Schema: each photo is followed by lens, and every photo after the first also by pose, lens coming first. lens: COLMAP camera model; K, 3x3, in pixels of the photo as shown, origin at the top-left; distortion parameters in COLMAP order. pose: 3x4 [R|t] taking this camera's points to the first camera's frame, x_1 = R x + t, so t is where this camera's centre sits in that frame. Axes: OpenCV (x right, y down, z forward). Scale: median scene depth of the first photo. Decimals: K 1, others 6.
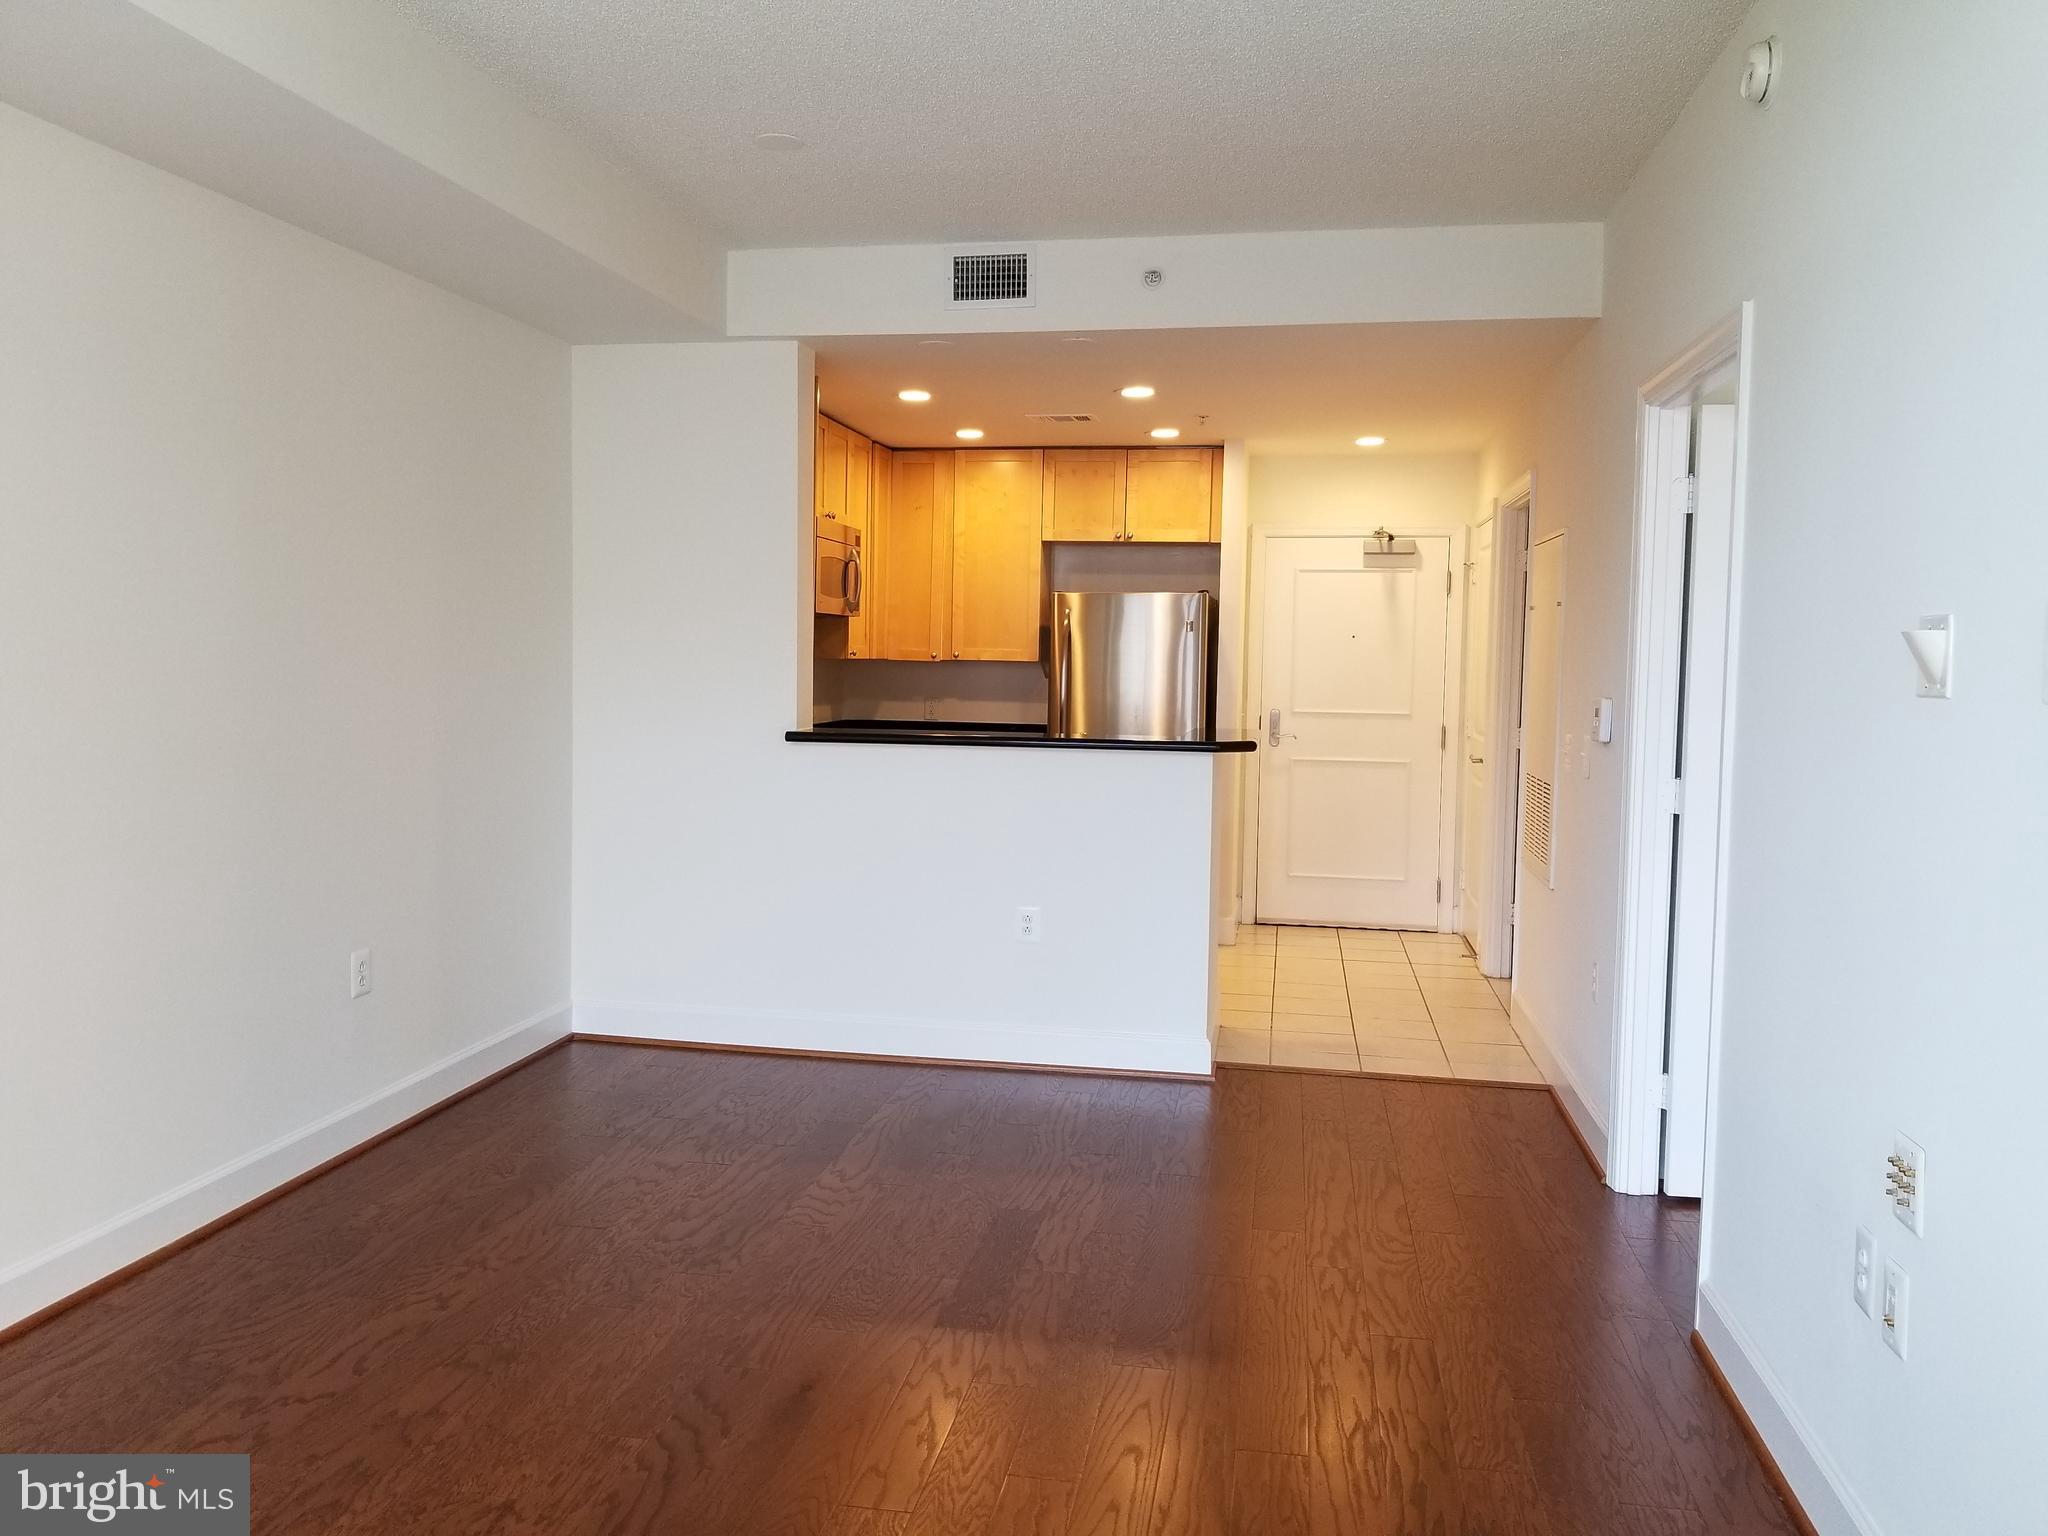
lens RADIAL K [[1611.9, 0, 979.3], [0, 1611.9, 744.5], [0, 0, 1]] dist [0.070763, -0.118720]
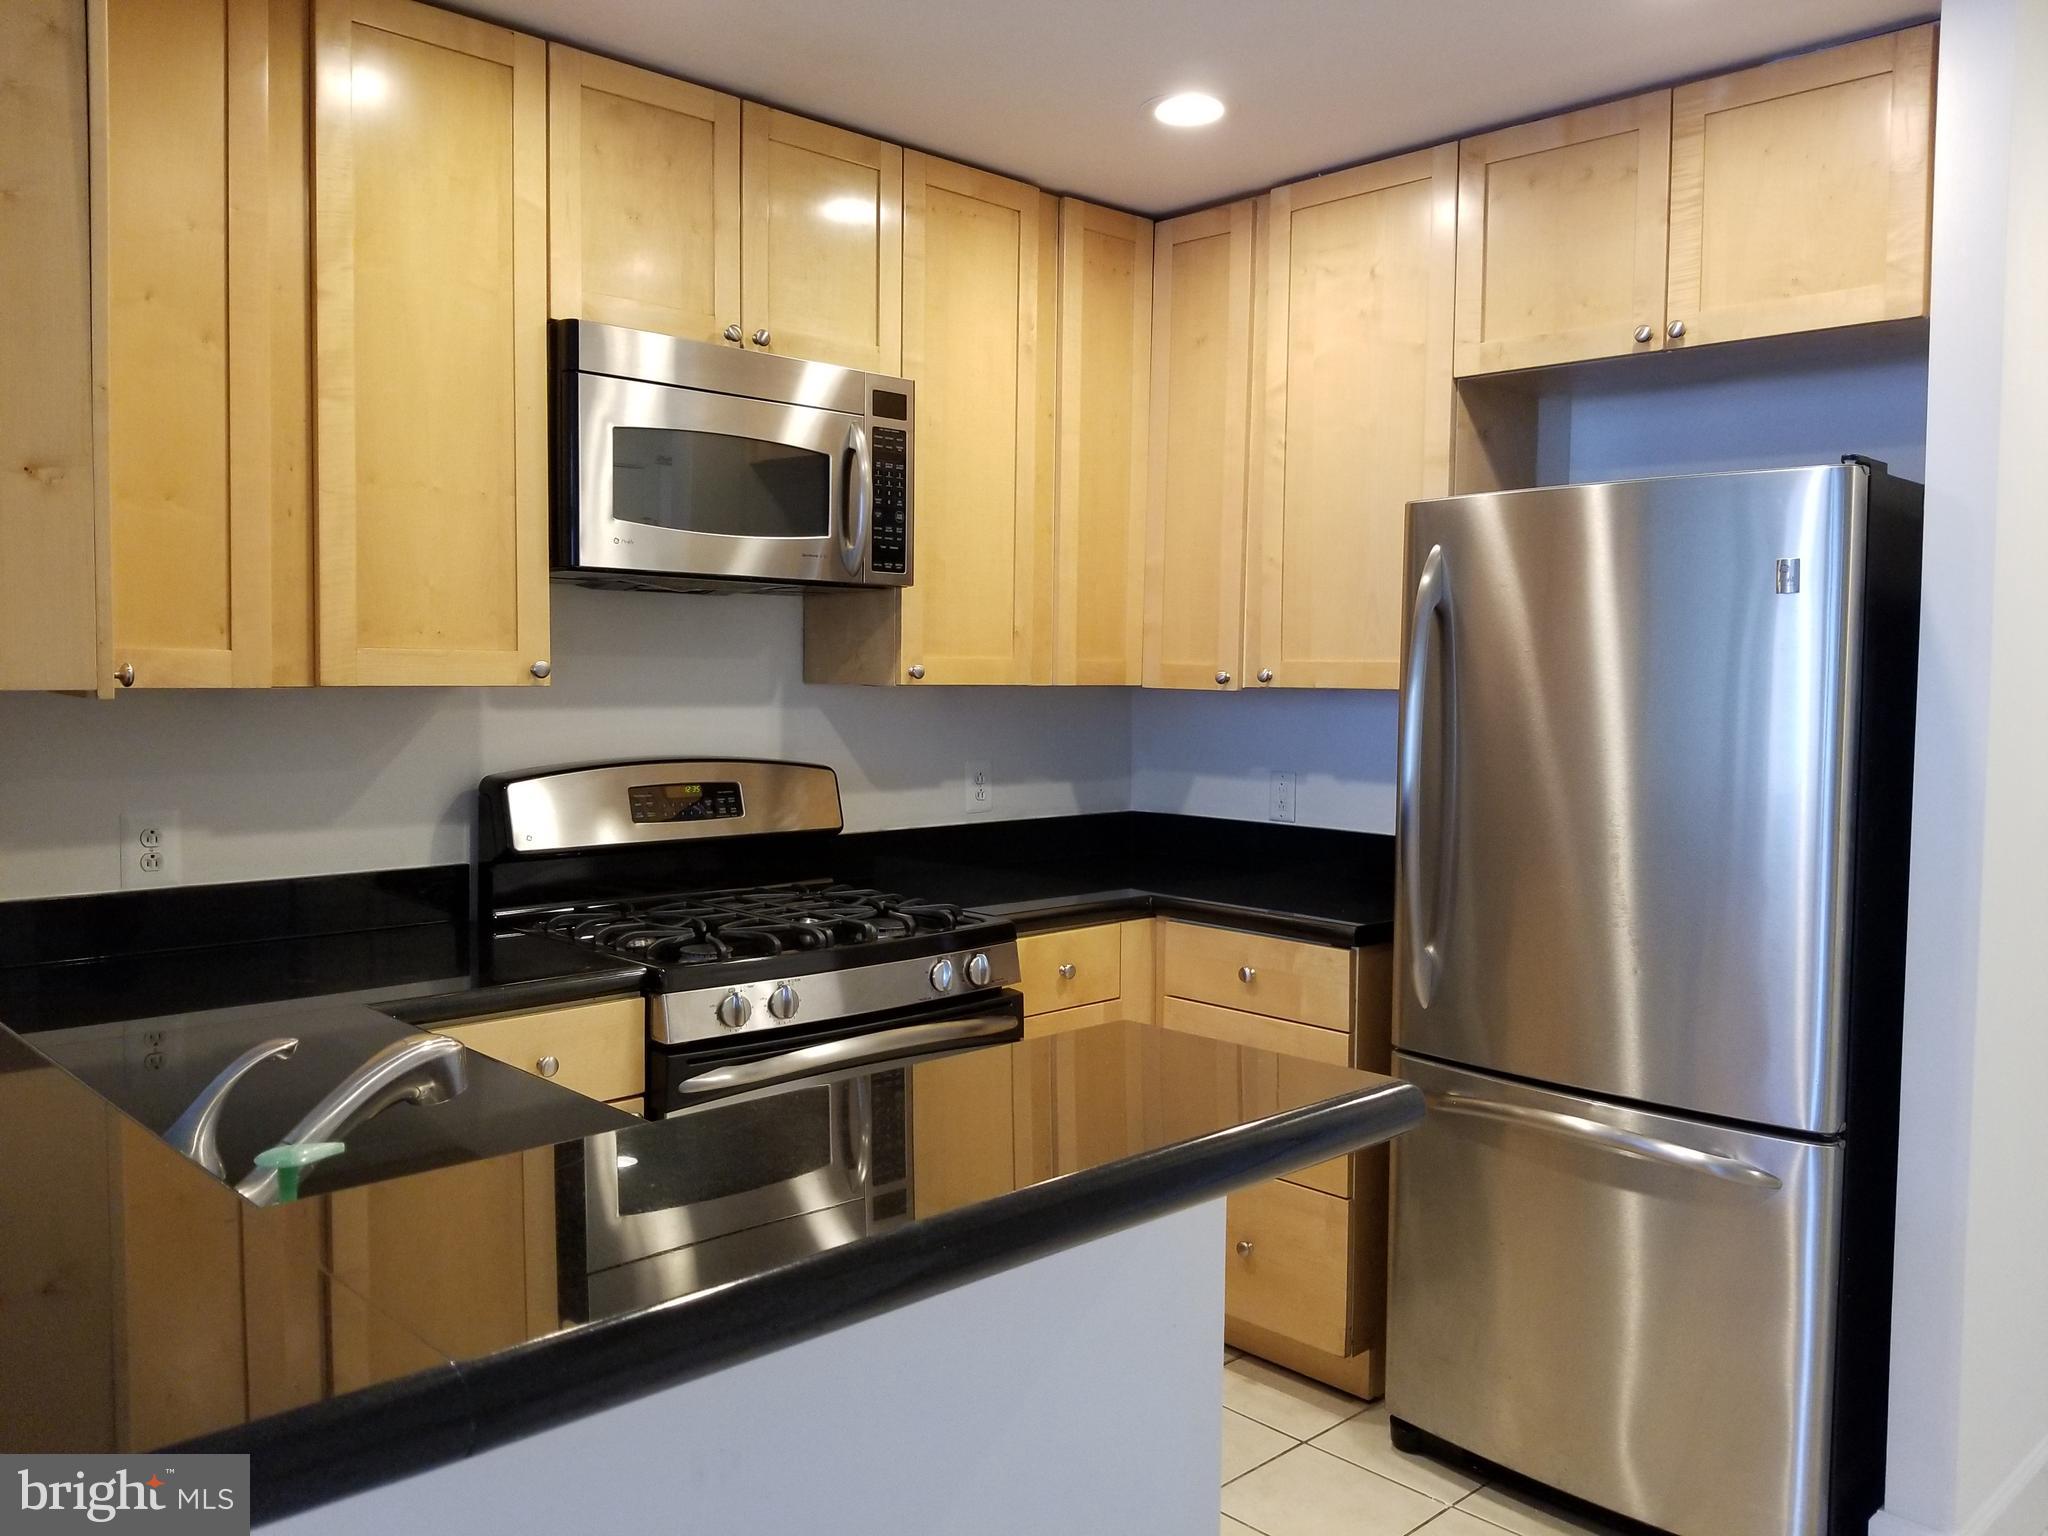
lens RADIAL K [[1611.9, 0, 1005.6], [0, 1611.9, 738.8], [0, 0, 1]] dist [0.070763, -0.118720]
pose [[0.813836, 0.017810, -0.580822, 0.183012], [-0.031382, 0.999419, -0.013327, -0.032184], [0.580247, 0.029073, 0.813921, 0.636427]]
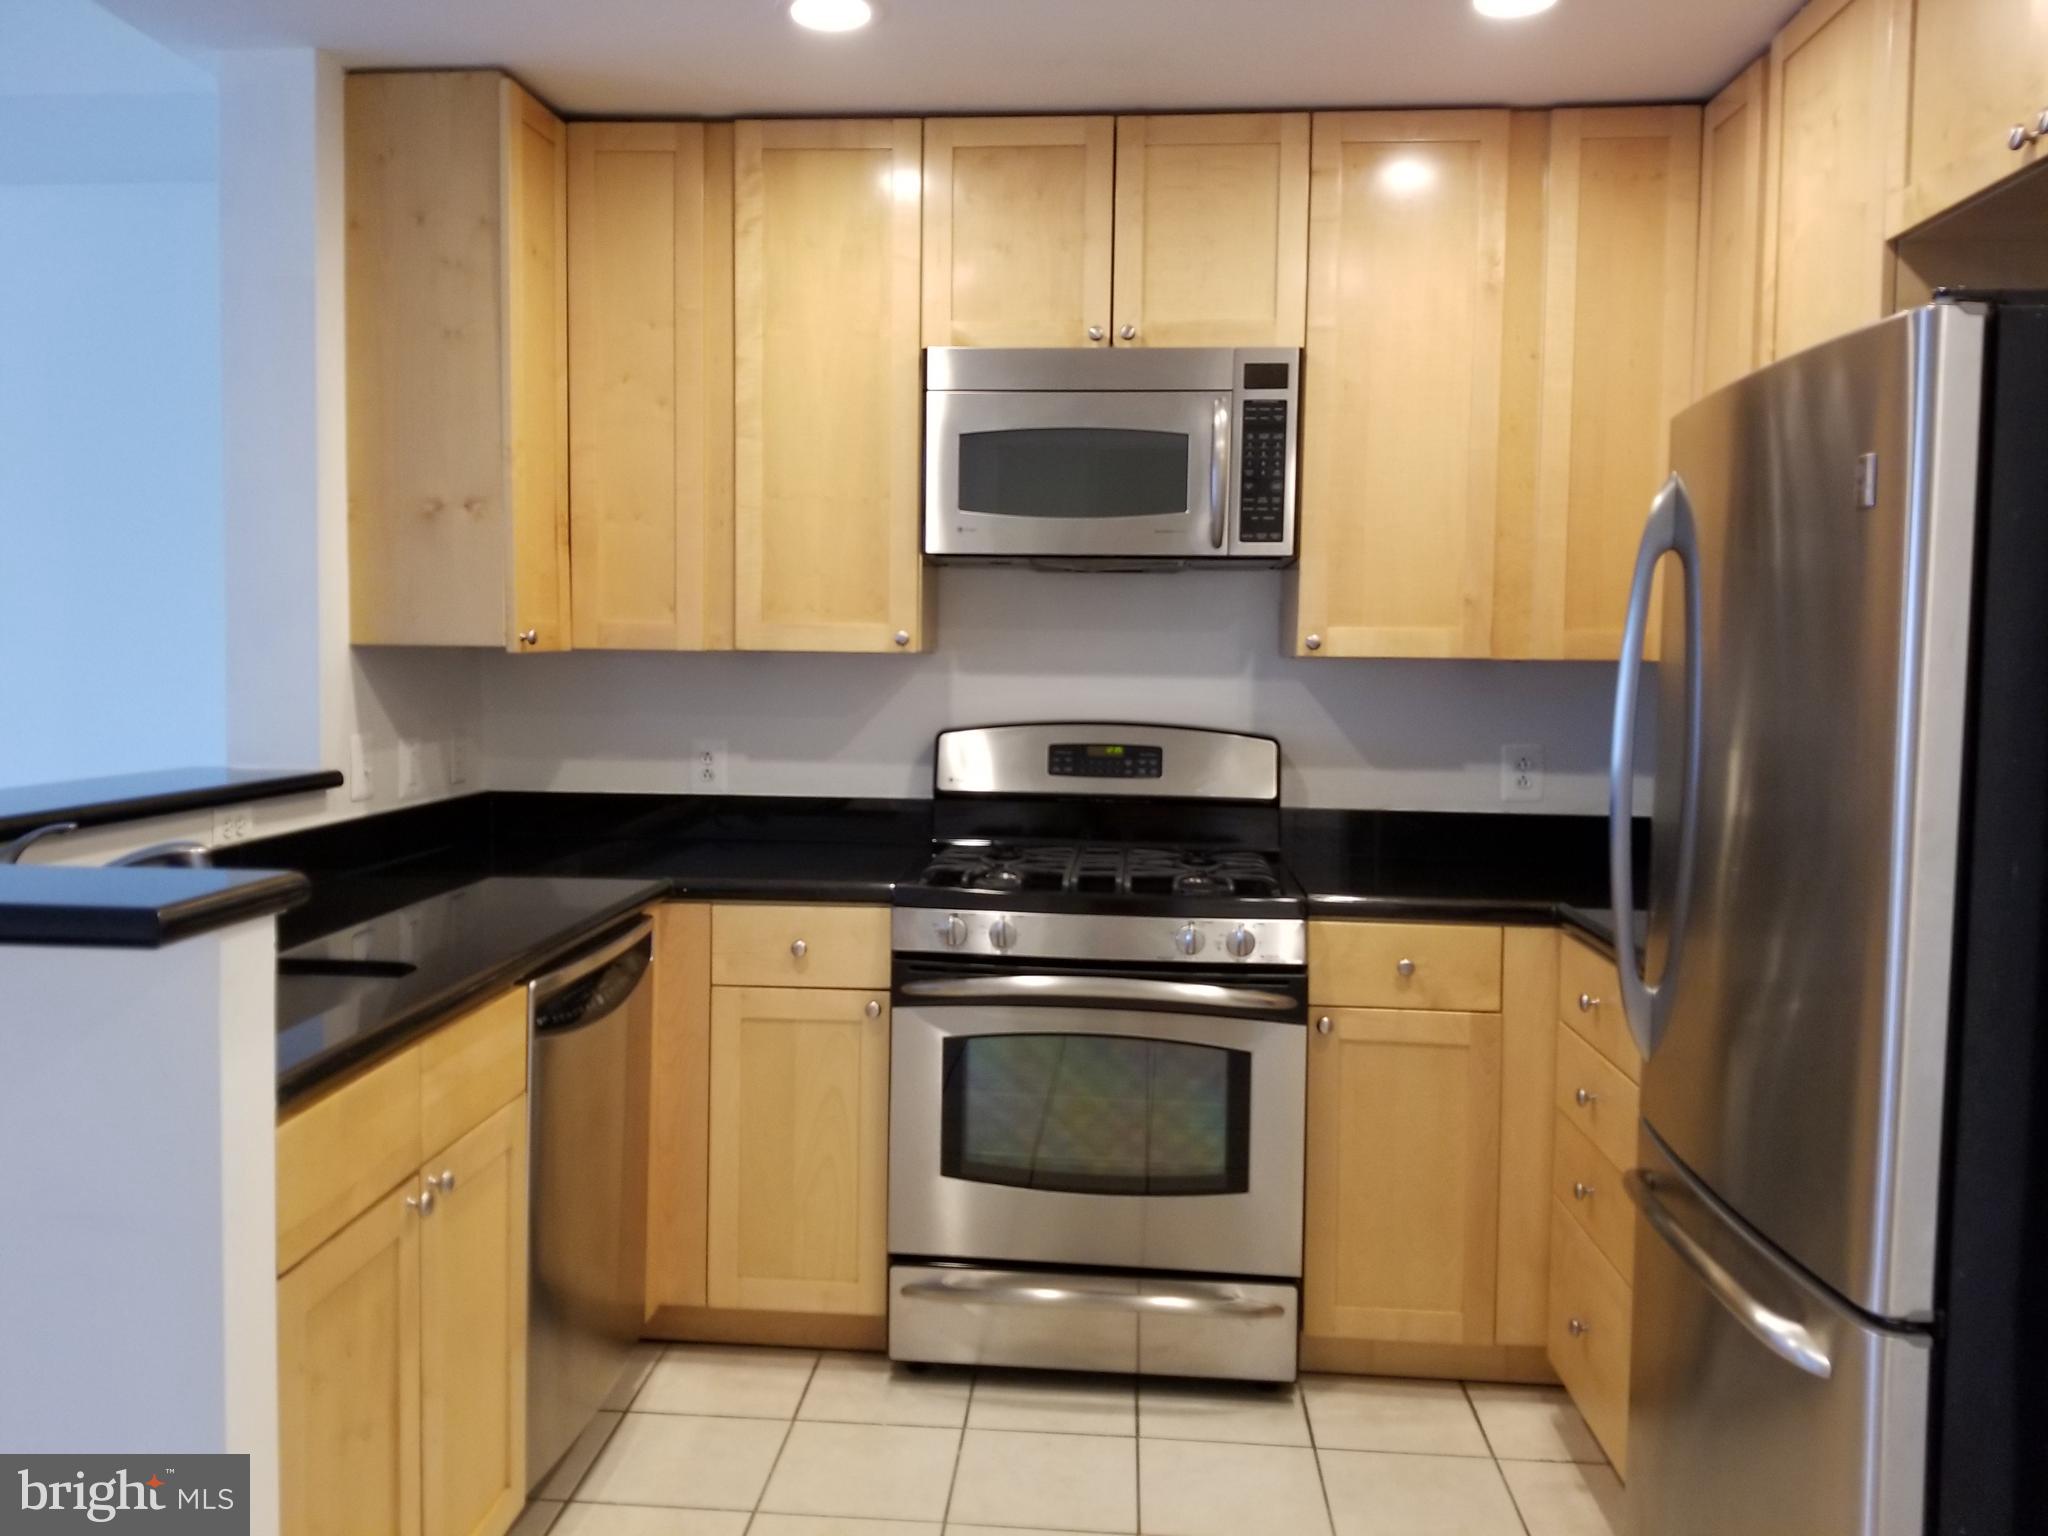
lens RADIAL K [[1611.9, 0, 996.4], [0, 1611.9, 725.6], [0, 0, 1]] dist [0.070763, -0.118720]
pose [[0.103796, 0.031794, -0.994090, 0.320563], [-0.071012, 0.997175, 0.024478, -0.037602], [0.992060, 0.068052, 0.105760, 0.837765]]
